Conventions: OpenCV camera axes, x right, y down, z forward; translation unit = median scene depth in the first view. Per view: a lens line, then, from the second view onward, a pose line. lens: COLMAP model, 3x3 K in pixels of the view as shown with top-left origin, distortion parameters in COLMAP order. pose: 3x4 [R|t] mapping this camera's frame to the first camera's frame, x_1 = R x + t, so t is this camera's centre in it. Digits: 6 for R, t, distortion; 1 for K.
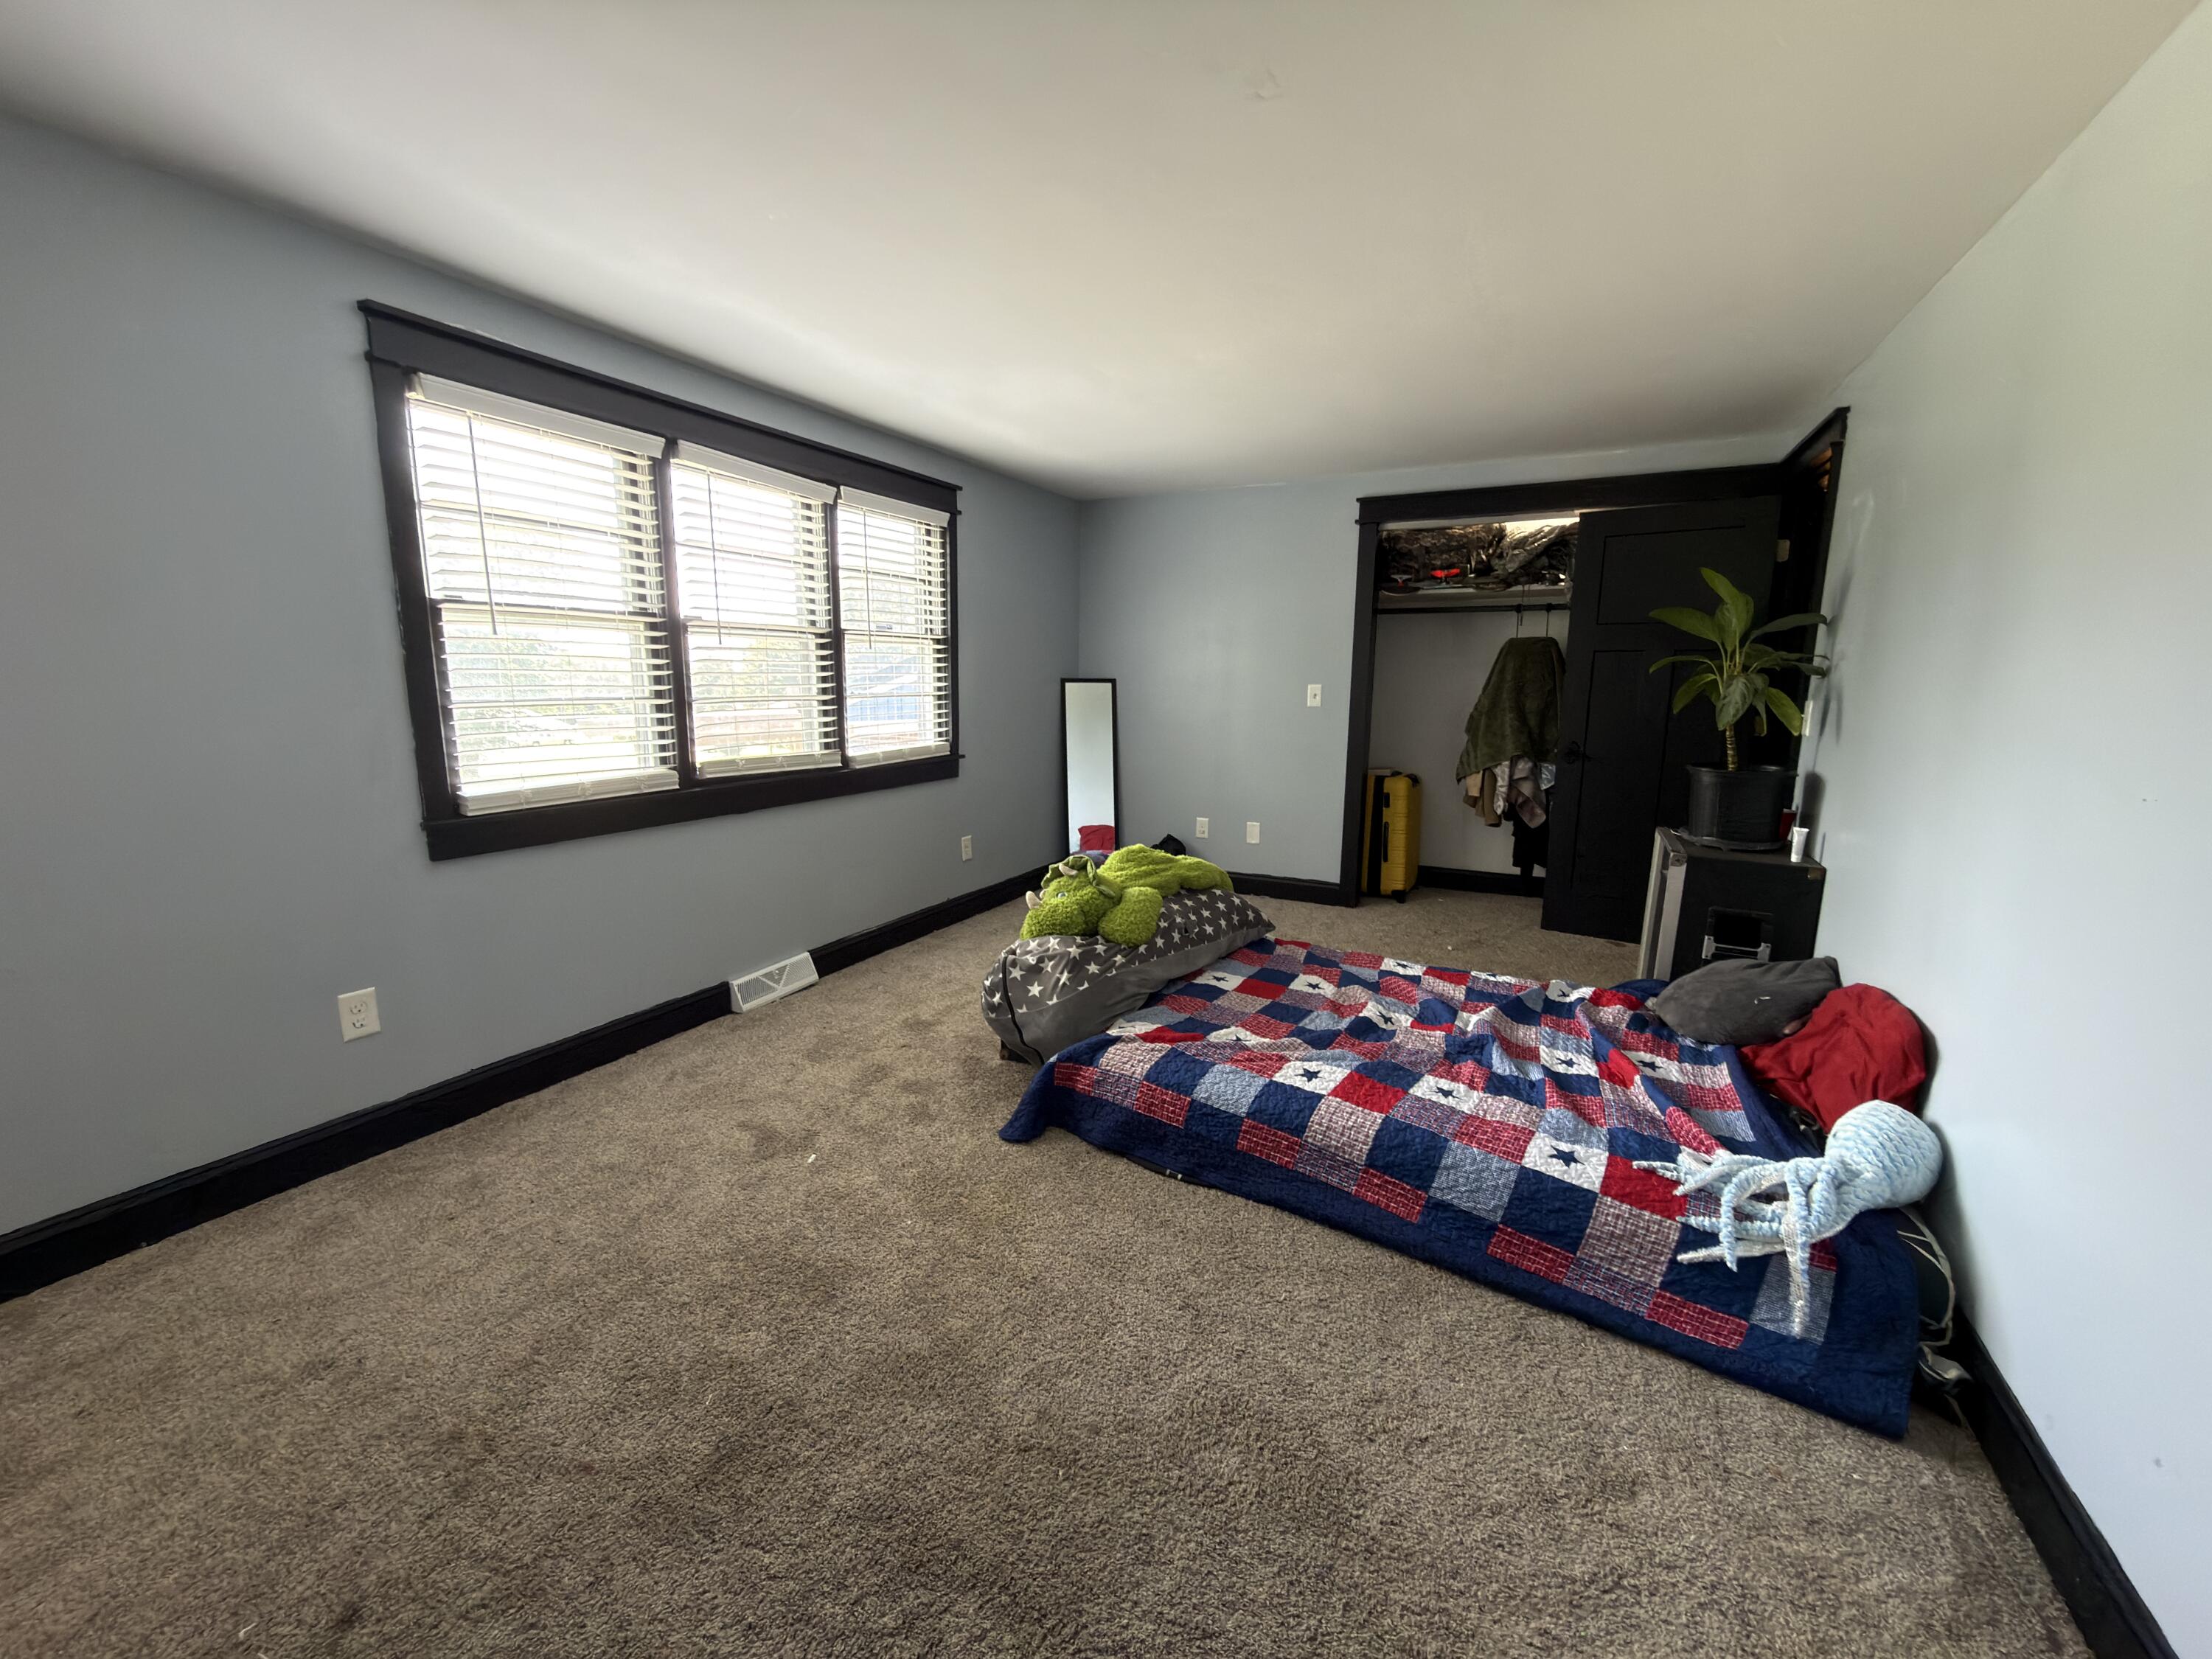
lens RADIAL K [[868.7, 0, 1076.1], [0, 868.7, 818.4], [0, 0, 1]] dist [-0.000105, 0.000067]
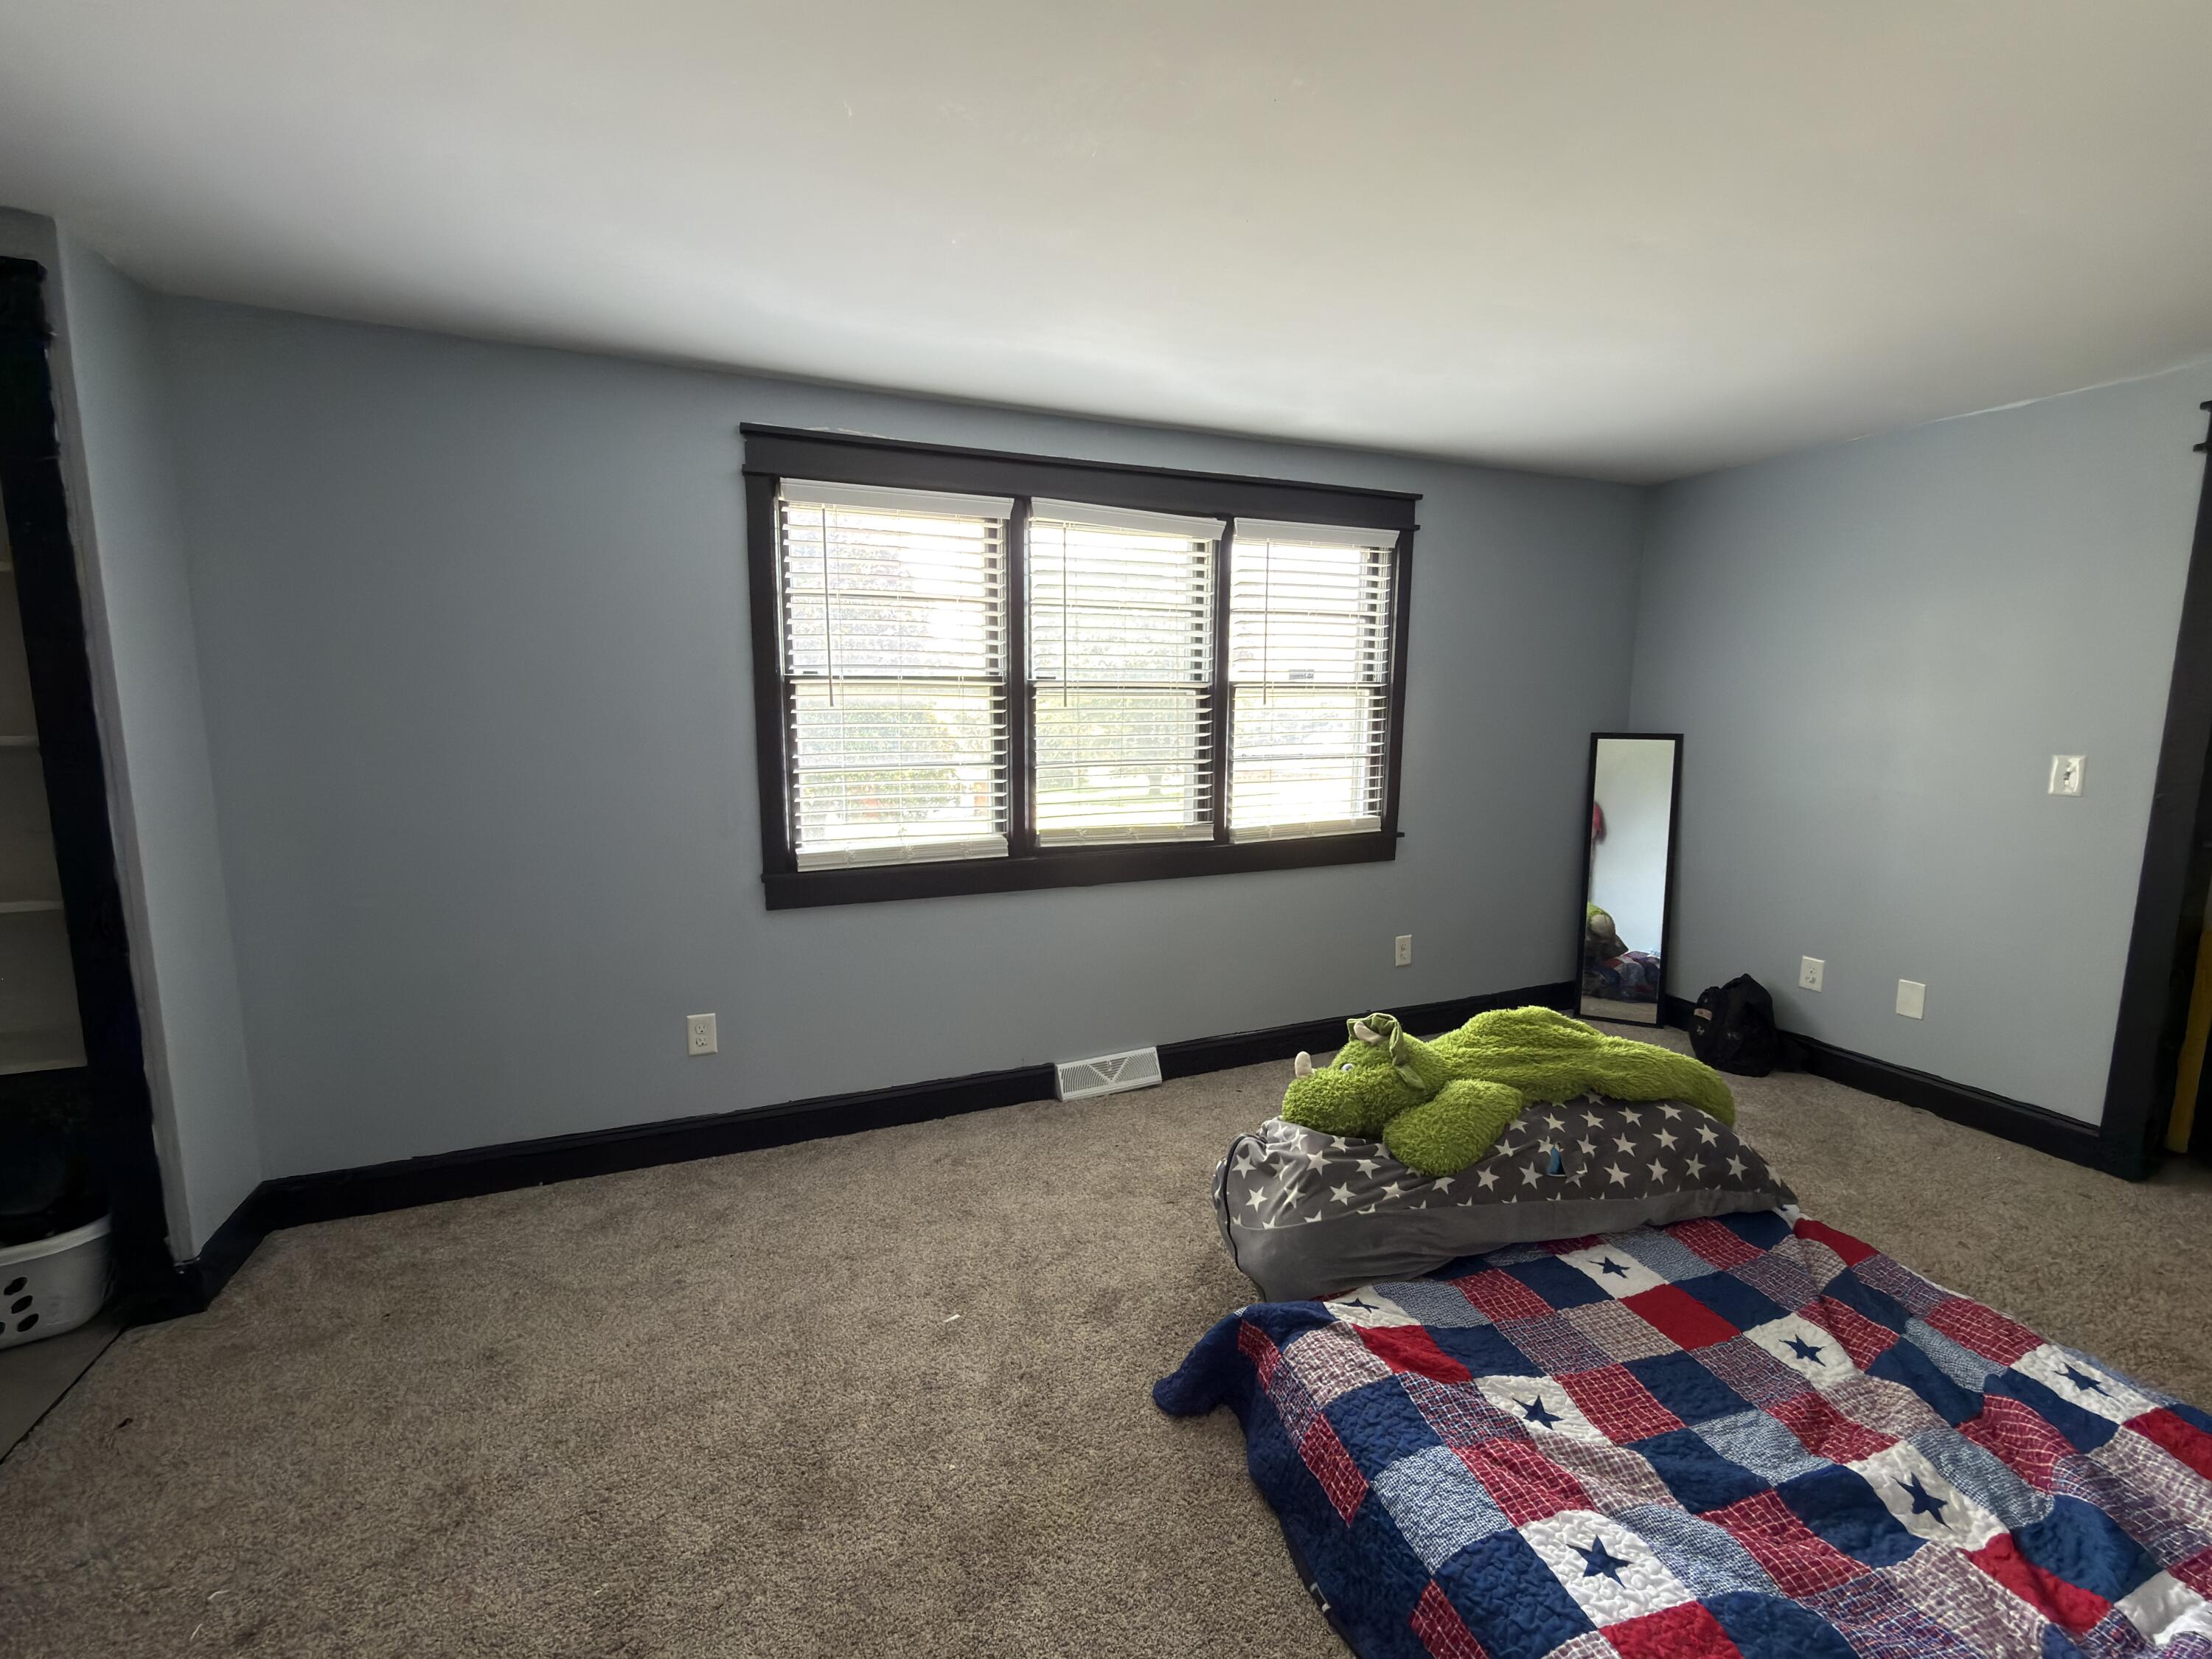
lens RADIAL K [[916.5, 0, 1074.5], [0, 916.5, 827.8], [0, 0, 1]] dist [-0.001249, 0.000058]
pose [[0.779433, 0.076136, -0.621842, 0.244482], [-0.096566, 0.995326, 0.000826, -0.079335], [0.618999, 0.059405, 0.783142, 0.264077]]
